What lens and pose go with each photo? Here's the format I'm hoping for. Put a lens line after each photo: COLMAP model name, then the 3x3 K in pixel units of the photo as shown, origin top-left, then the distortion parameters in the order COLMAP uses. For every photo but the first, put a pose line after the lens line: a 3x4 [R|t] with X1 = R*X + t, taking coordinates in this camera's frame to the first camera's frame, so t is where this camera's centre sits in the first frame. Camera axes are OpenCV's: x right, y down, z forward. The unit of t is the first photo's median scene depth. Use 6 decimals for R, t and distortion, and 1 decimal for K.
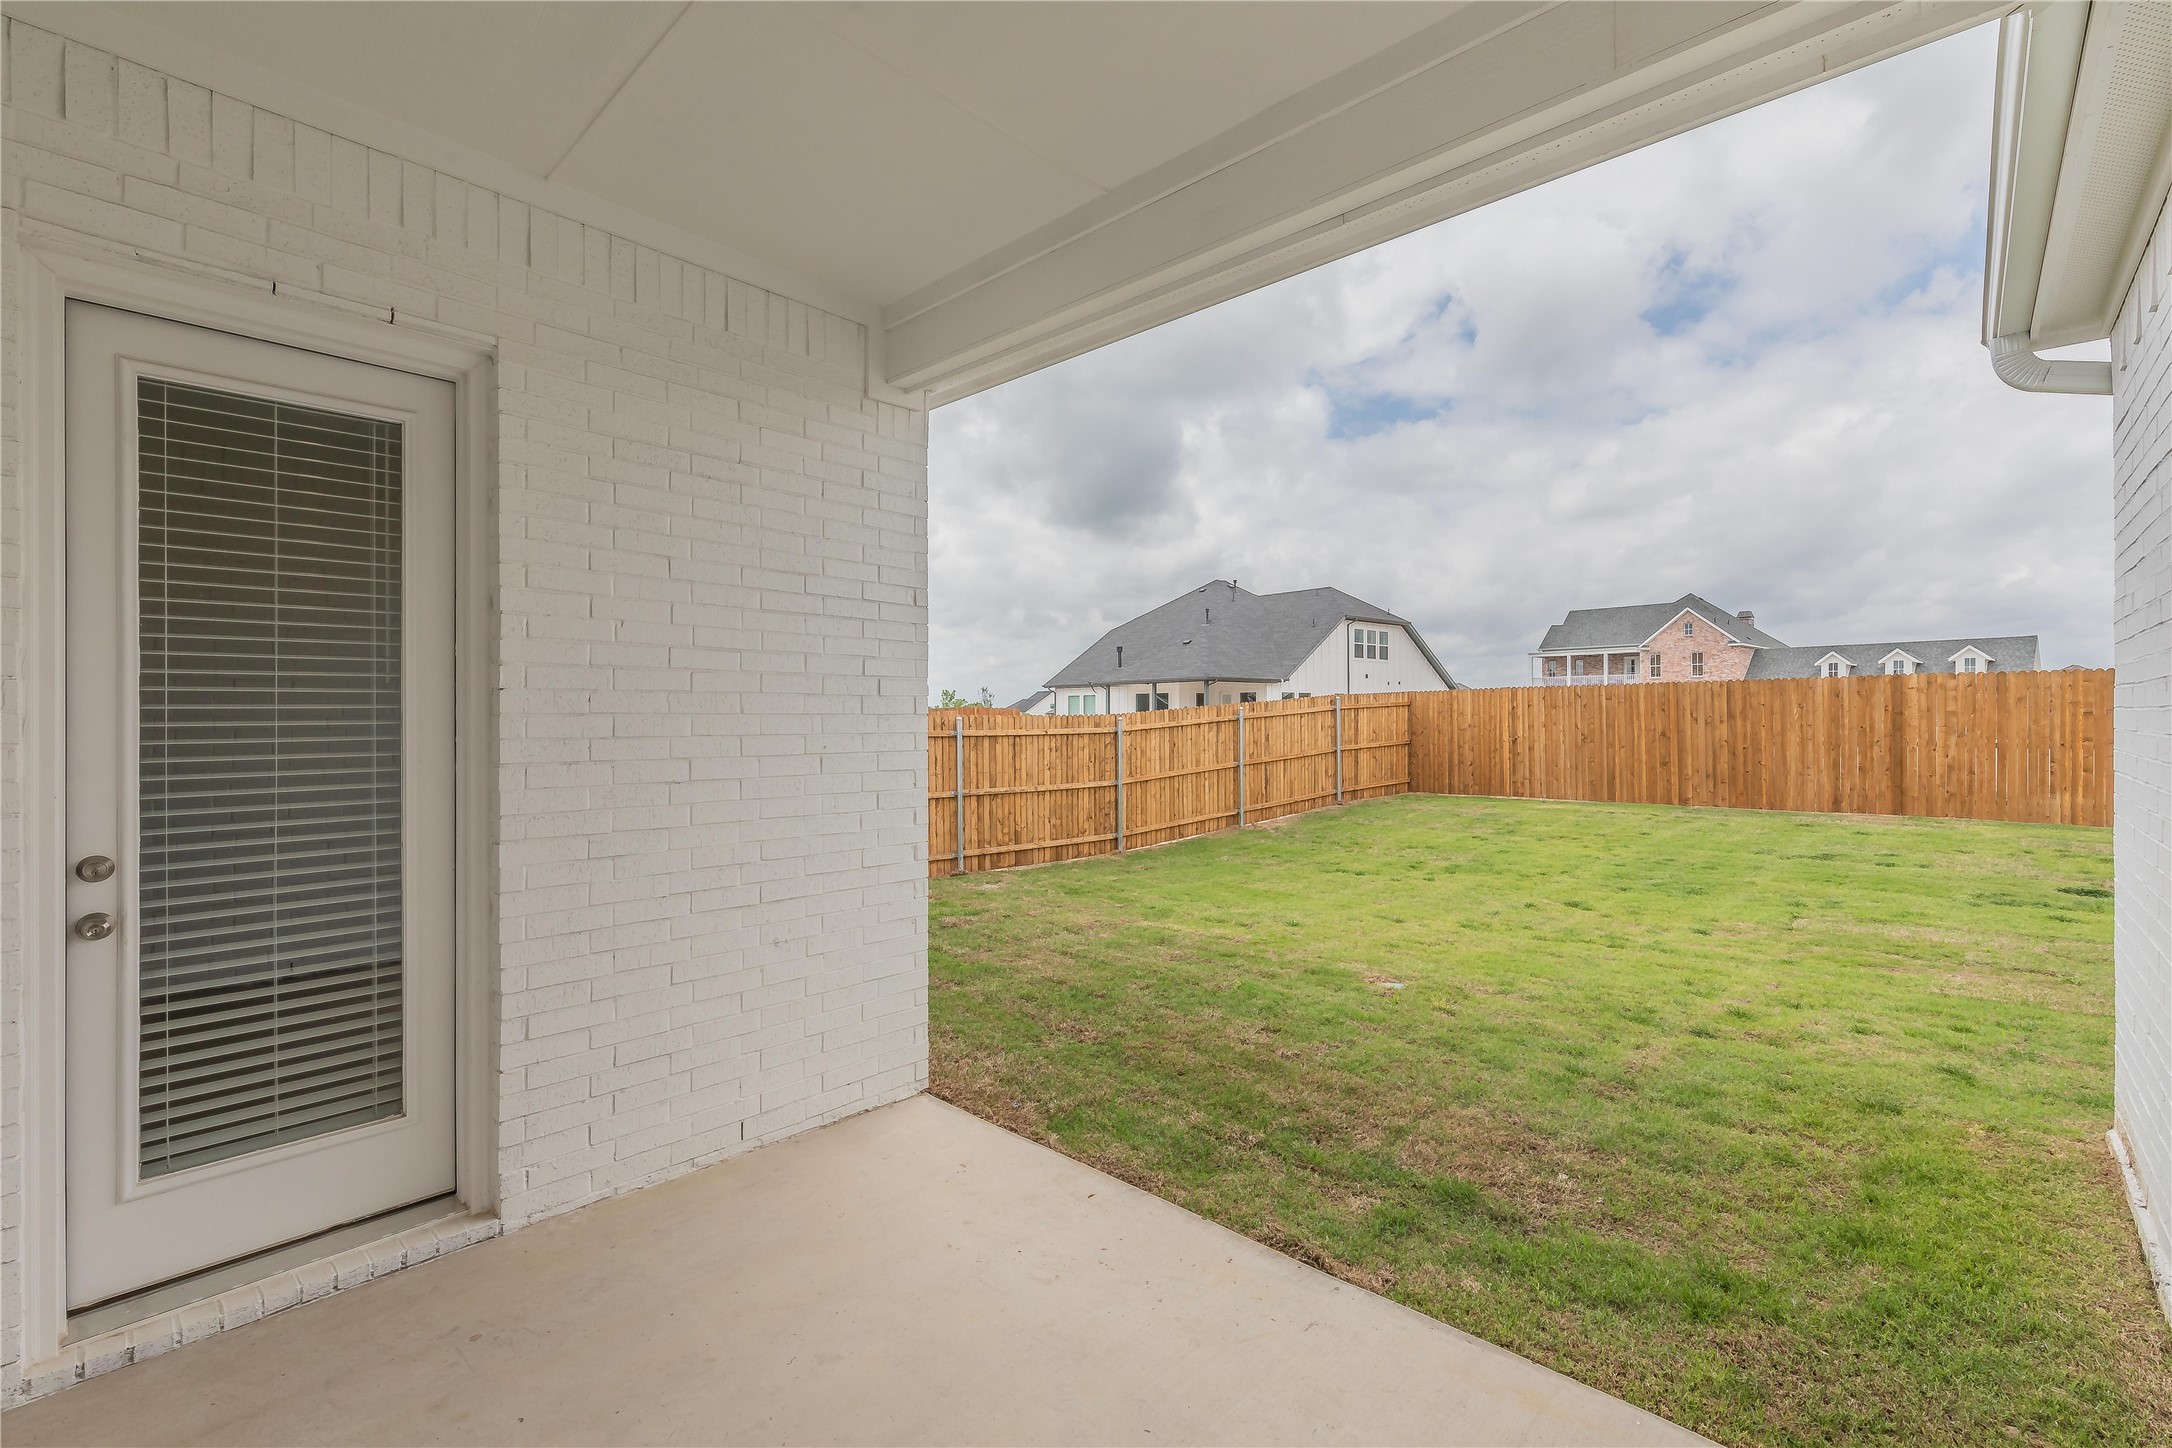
lens RADIAL K [[931.3, 0, 1094.5], [0, 931.3, 721.5], [0, 0, 1]] dist [0.004641, 0.000110]
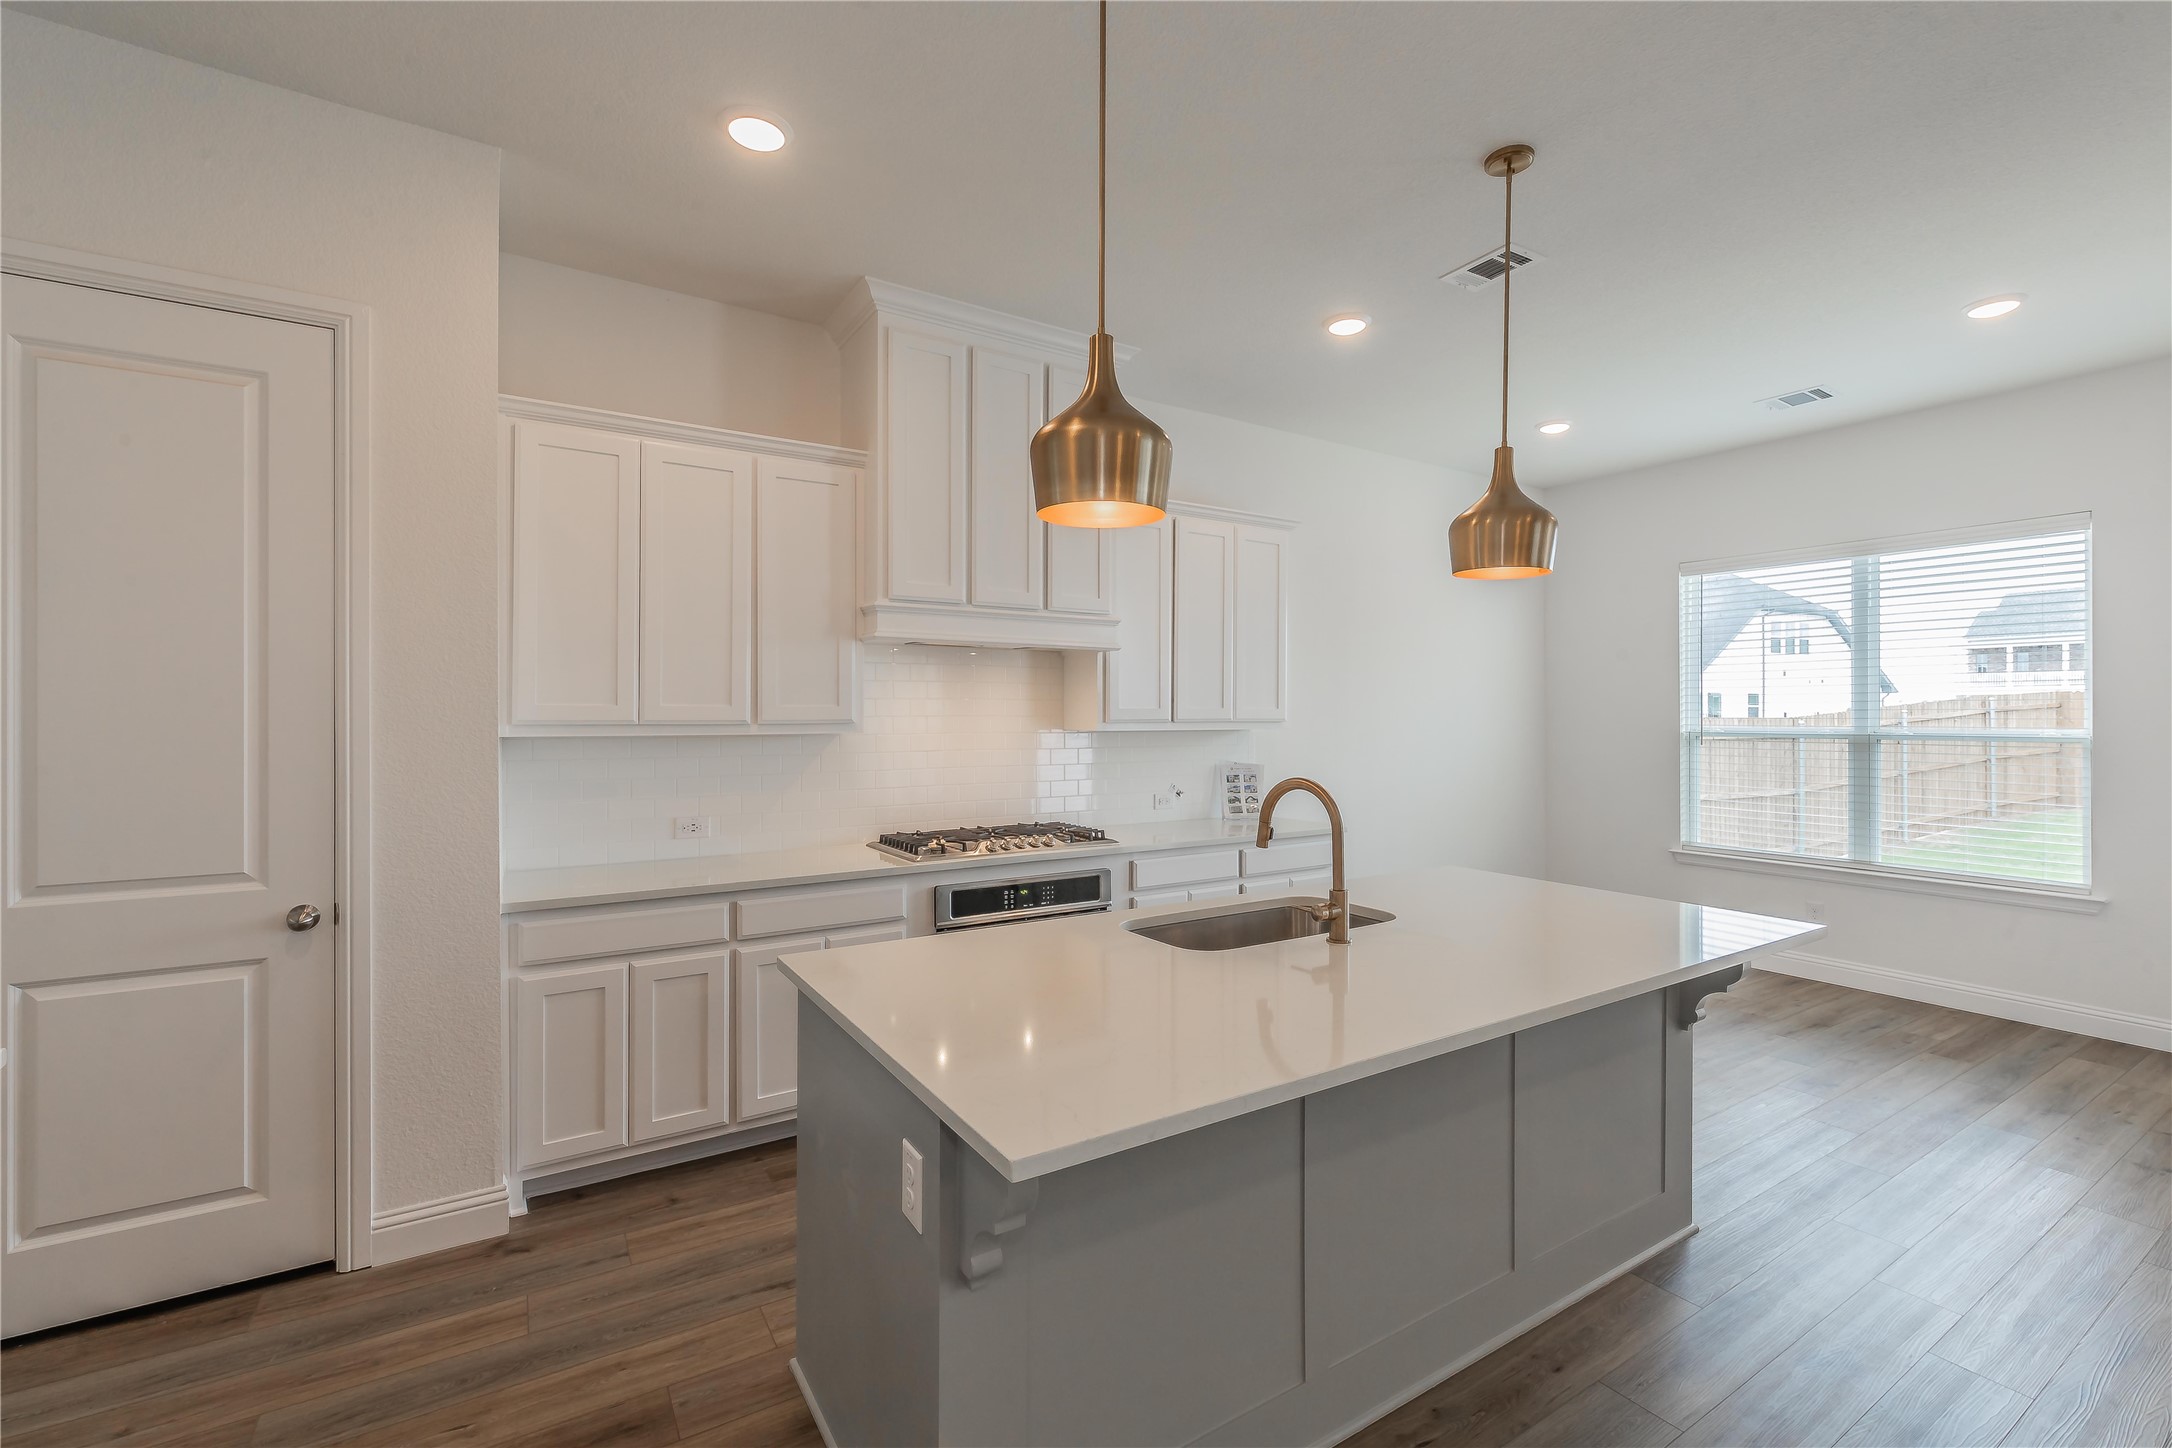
lens RADIAL K [[931.3, 0, 1096.3], [0, 931.3, 725.3], [0, 0, 1]] dist [0.004641, 0.000110]
pose [[0.968316, 0.005346, -0.249669, -0.120371], [-0.004592, 0.999983, 0.003603, -0.000044], [0.249684, -0.002343, 0.968325, -0.021372]]
